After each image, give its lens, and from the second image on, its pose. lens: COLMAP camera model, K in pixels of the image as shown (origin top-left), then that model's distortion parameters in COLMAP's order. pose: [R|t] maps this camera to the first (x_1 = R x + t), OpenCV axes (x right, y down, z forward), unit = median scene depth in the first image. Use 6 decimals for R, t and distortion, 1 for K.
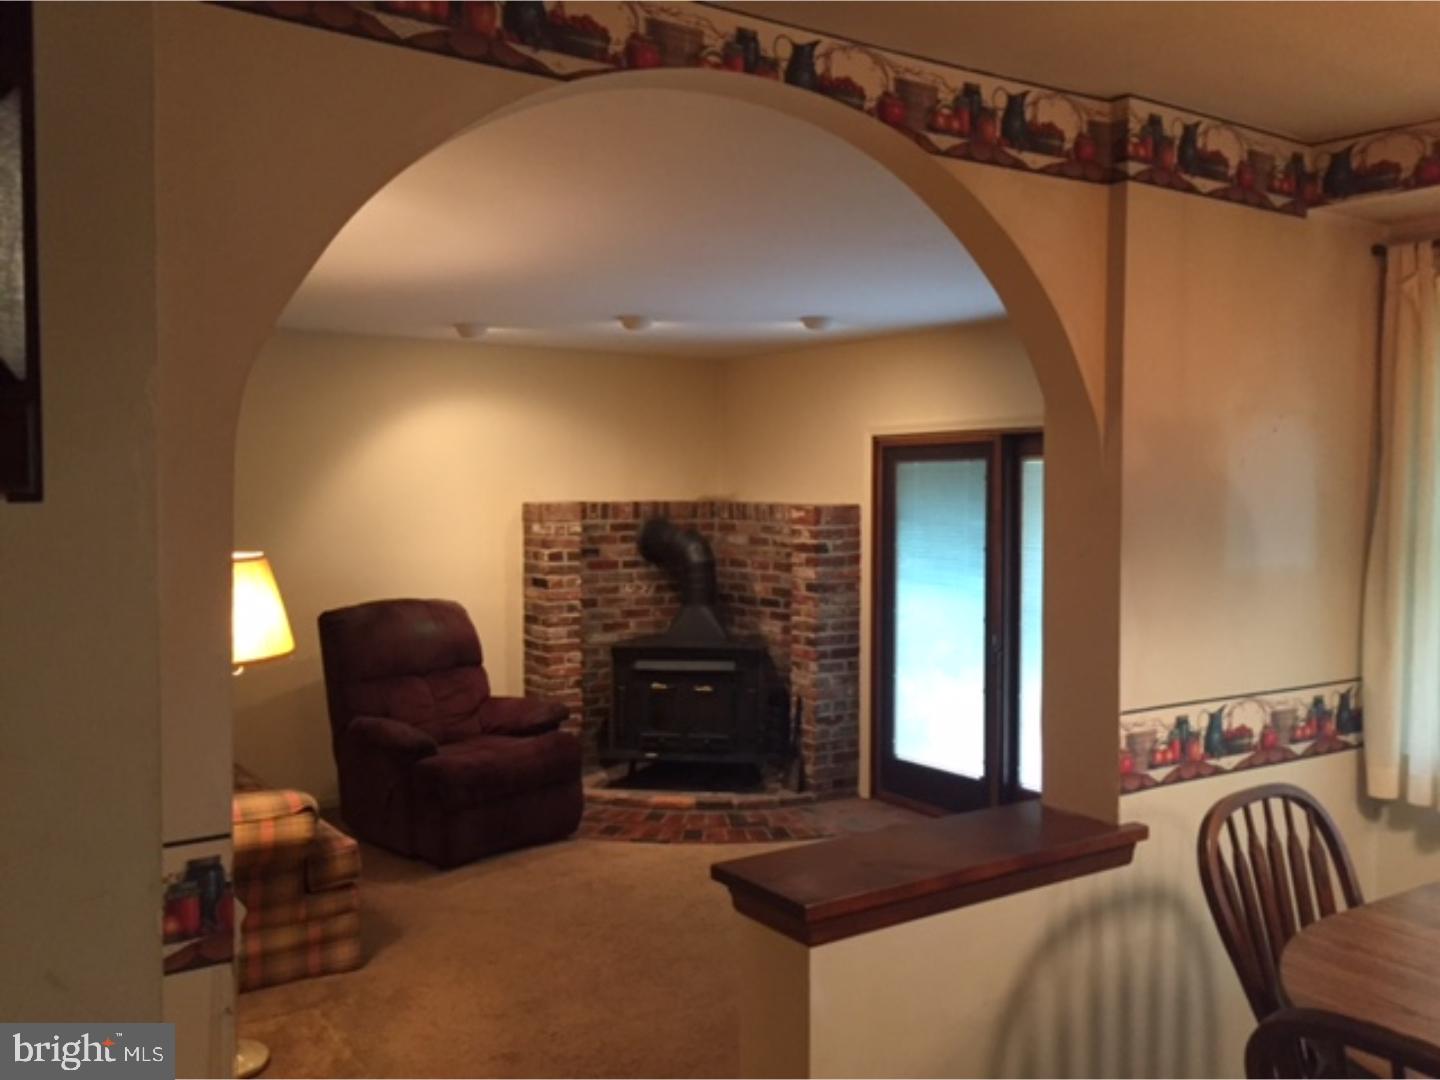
lens RADIAL K [[1240.8, 0, 719.1], [0, 1240.8, 541.8], [0, 0, 1]] dist [0.080230, -0.093685]
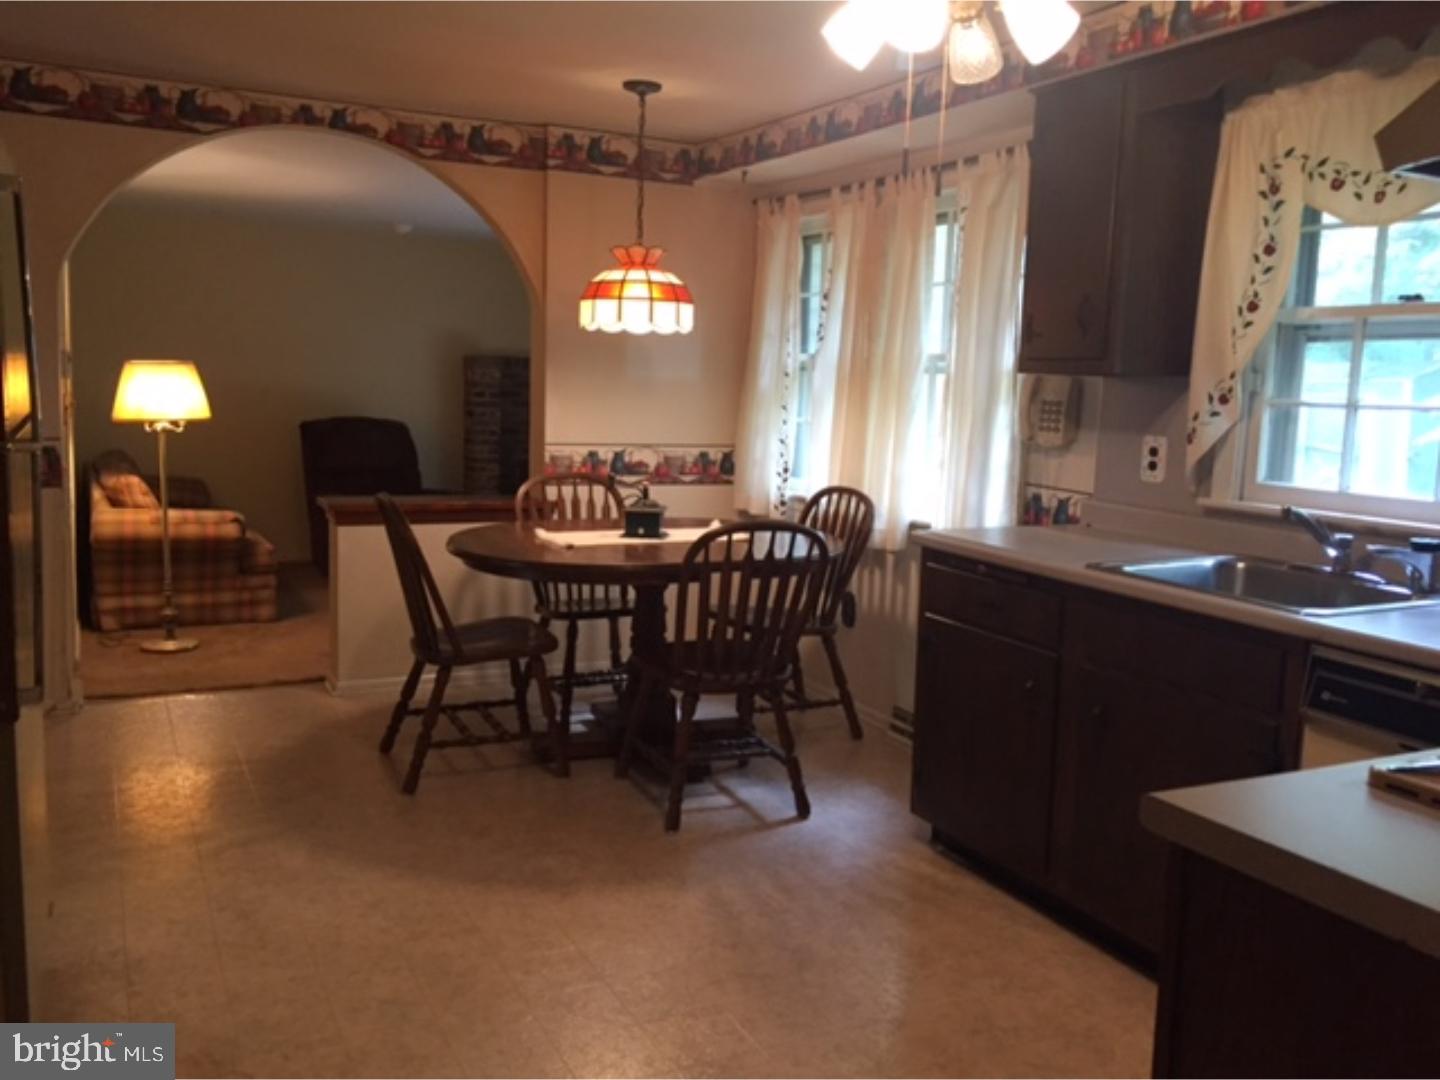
lens RADIAL K [[1240.8, 0, 724.0], [0, 1240.8, 542.4], [0, 0, 1]] dist [0.080230, -0.093685]
pose [[0.989963, 0.049626, -0.132324, 0.824697], [-0.037531, 0.995016, 0.092386, 0.094160], [0.136249, -0.086493, 0.986892, -0.873358]]
